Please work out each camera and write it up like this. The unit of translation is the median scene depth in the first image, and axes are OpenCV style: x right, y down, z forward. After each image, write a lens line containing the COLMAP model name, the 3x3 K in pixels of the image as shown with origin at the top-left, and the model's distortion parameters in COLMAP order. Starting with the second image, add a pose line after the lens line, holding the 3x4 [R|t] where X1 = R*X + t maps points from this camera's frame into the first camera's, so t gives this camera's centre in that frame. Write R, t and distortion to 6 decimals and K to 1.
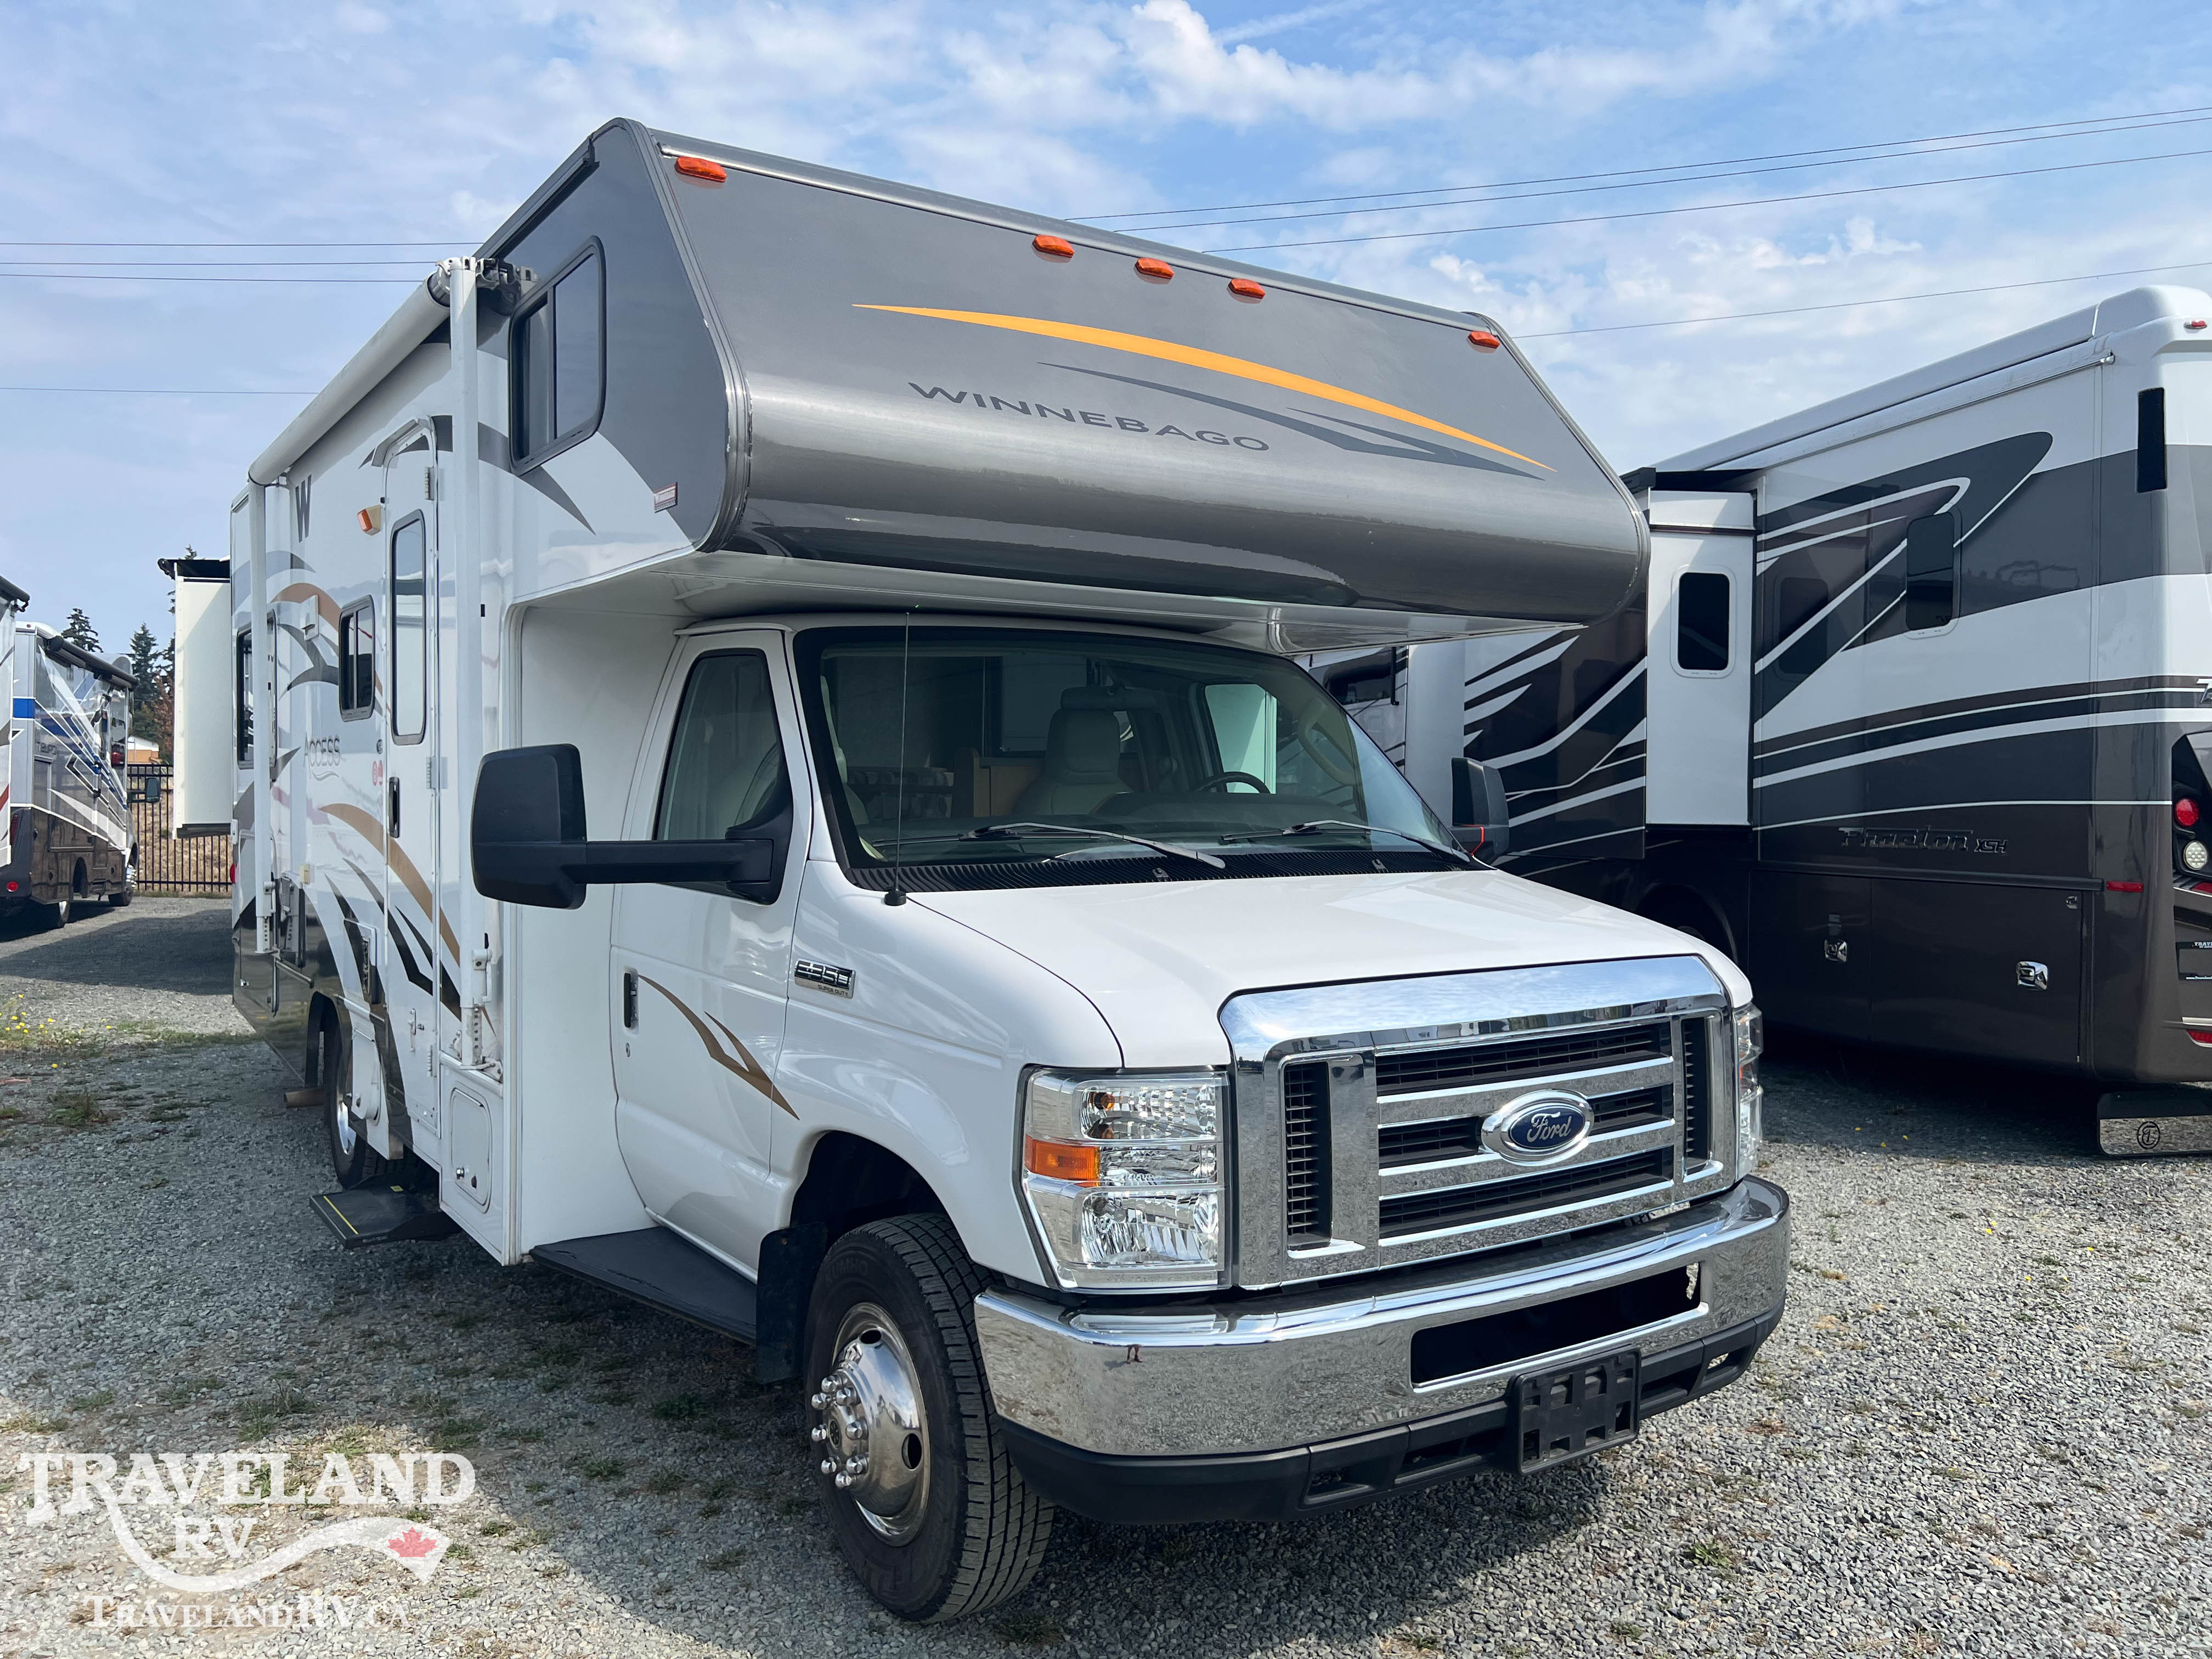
lens RADIAL K [[1673.1, 0, 1109.8], [0, 1673.1, 836.5], [0, 0, 1]] dist [0.050888, -0.063475]
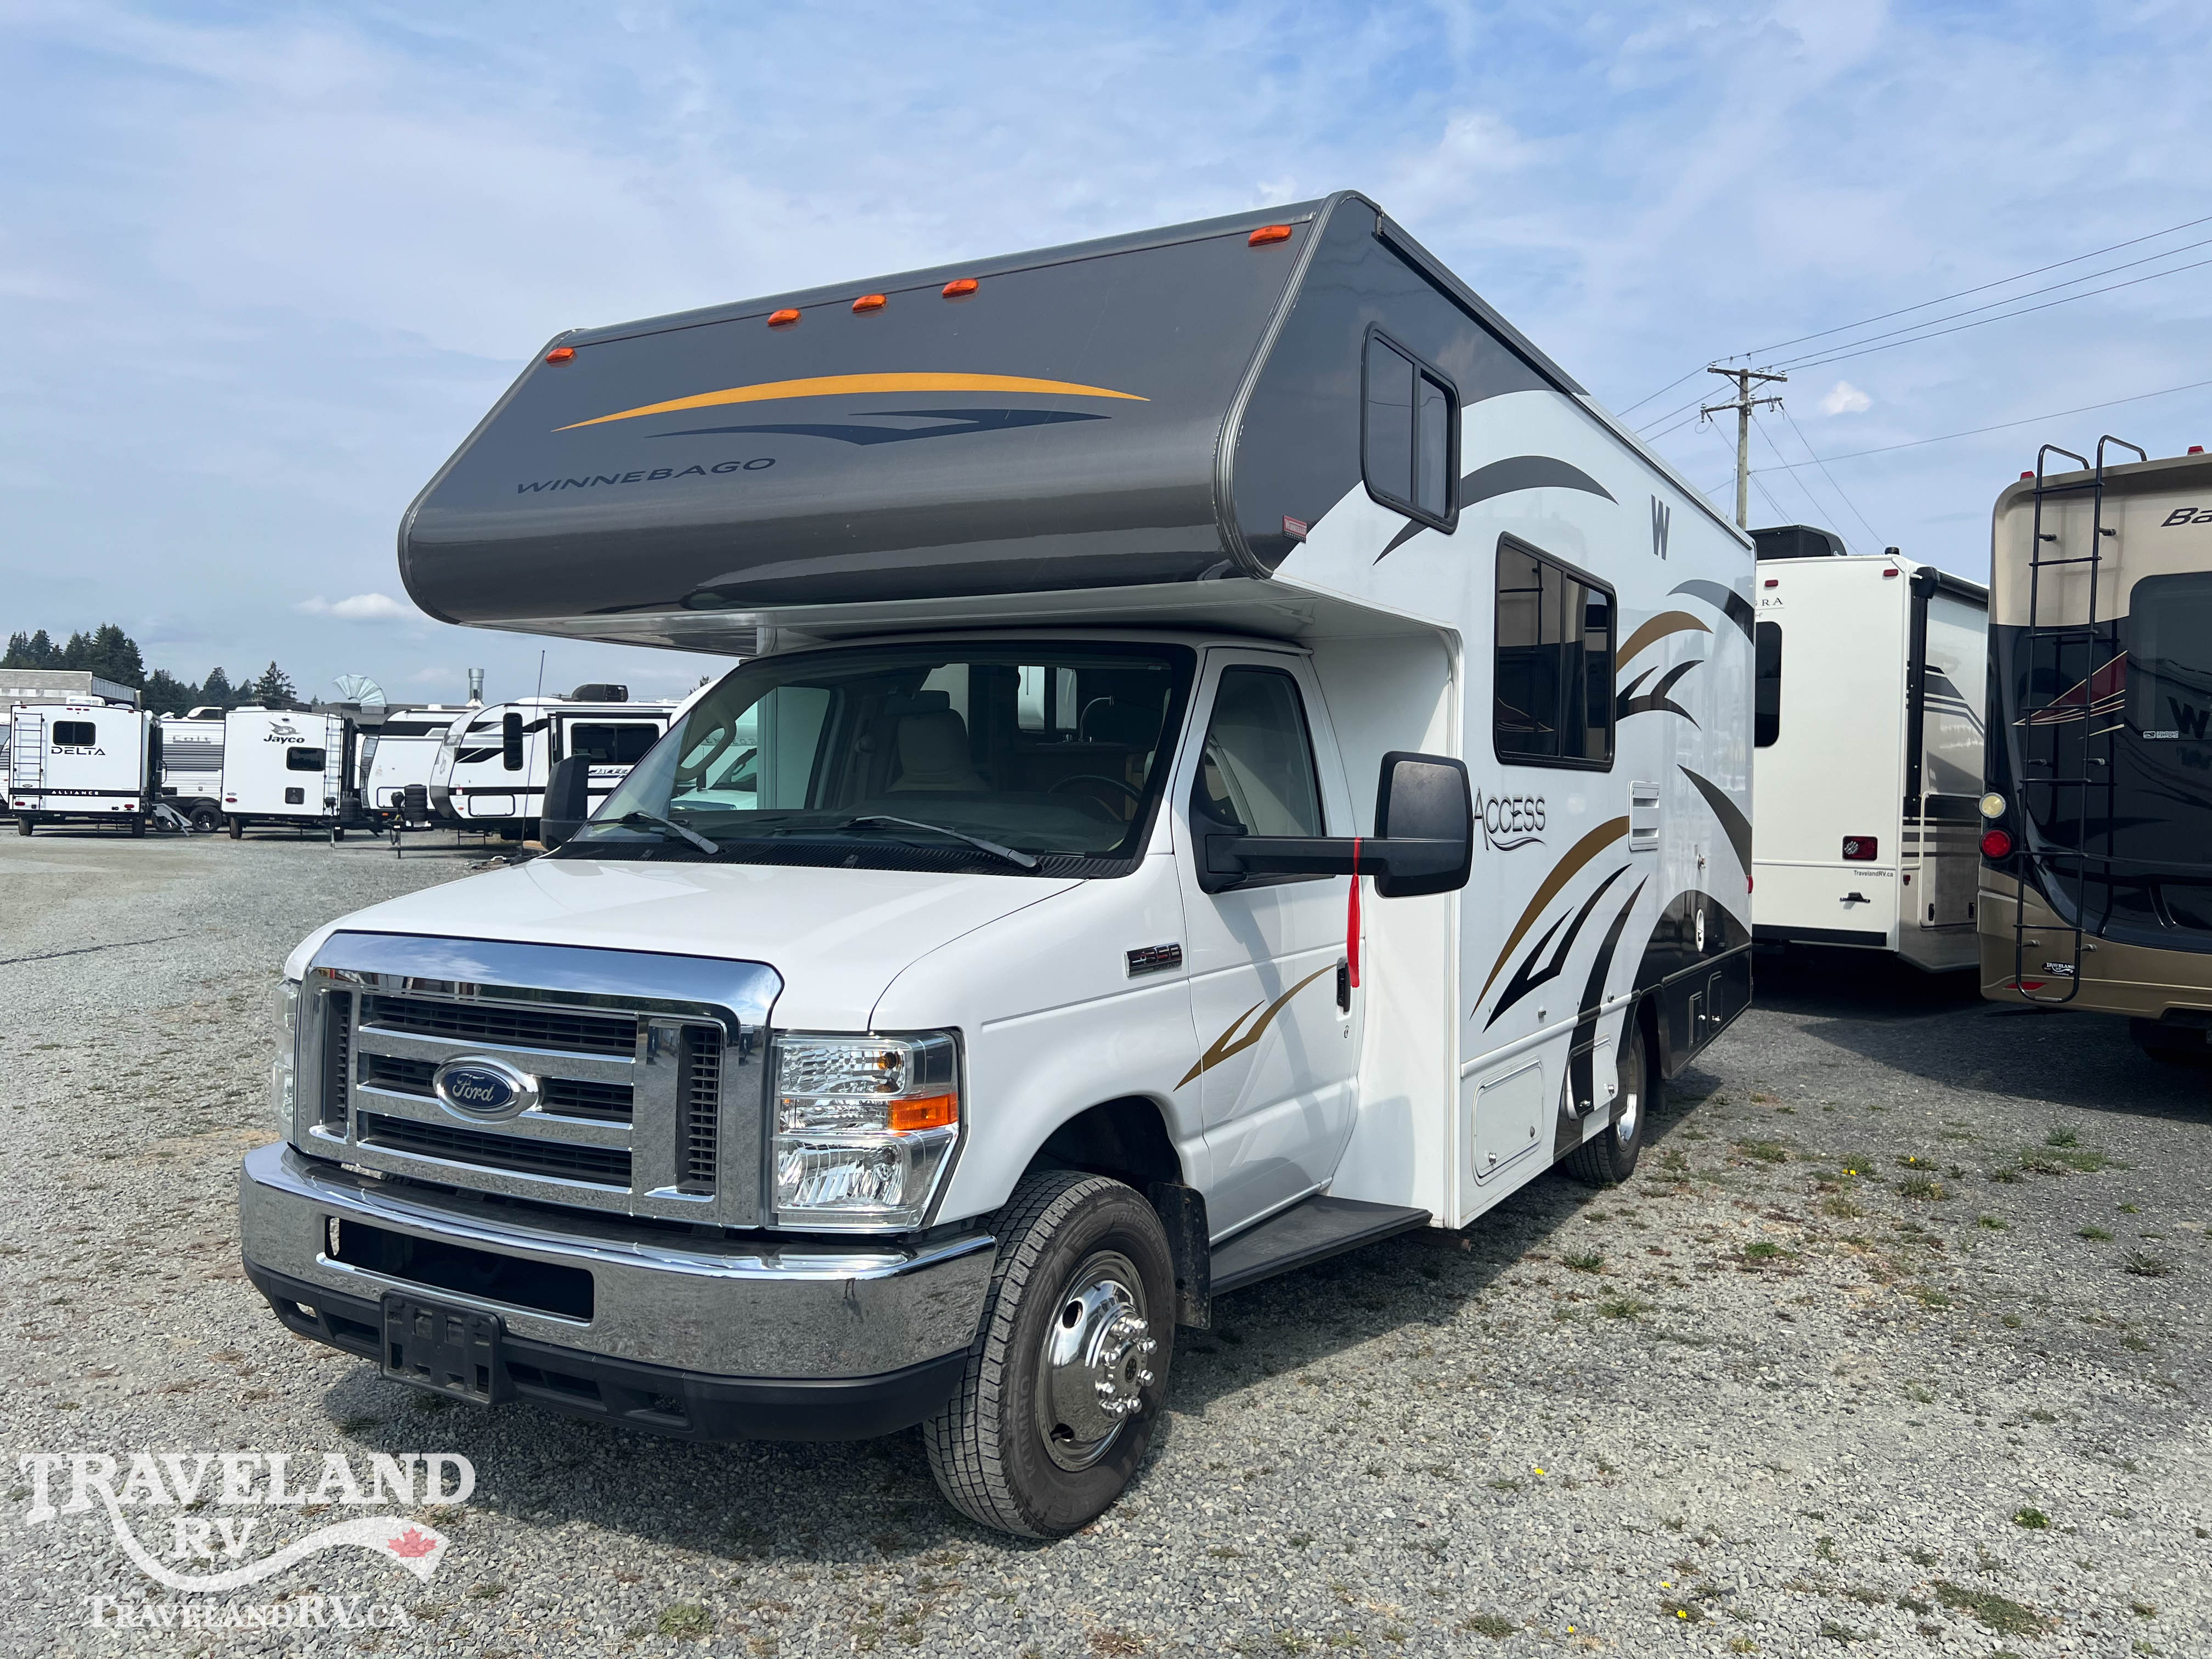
lens RADIAL K [[1673.1, 0, 1107.3], [0, 1673.1, 815.4], [0, 0, 1]] dist [0.050888, -0.063475]
pose [[0.433653, 0.017687, -0.900906, 1.330369], [-0.037247, 0.999305, 0.001690, -0.018611], [0.900310, 0.032824, 0.434010, 0.838048]]
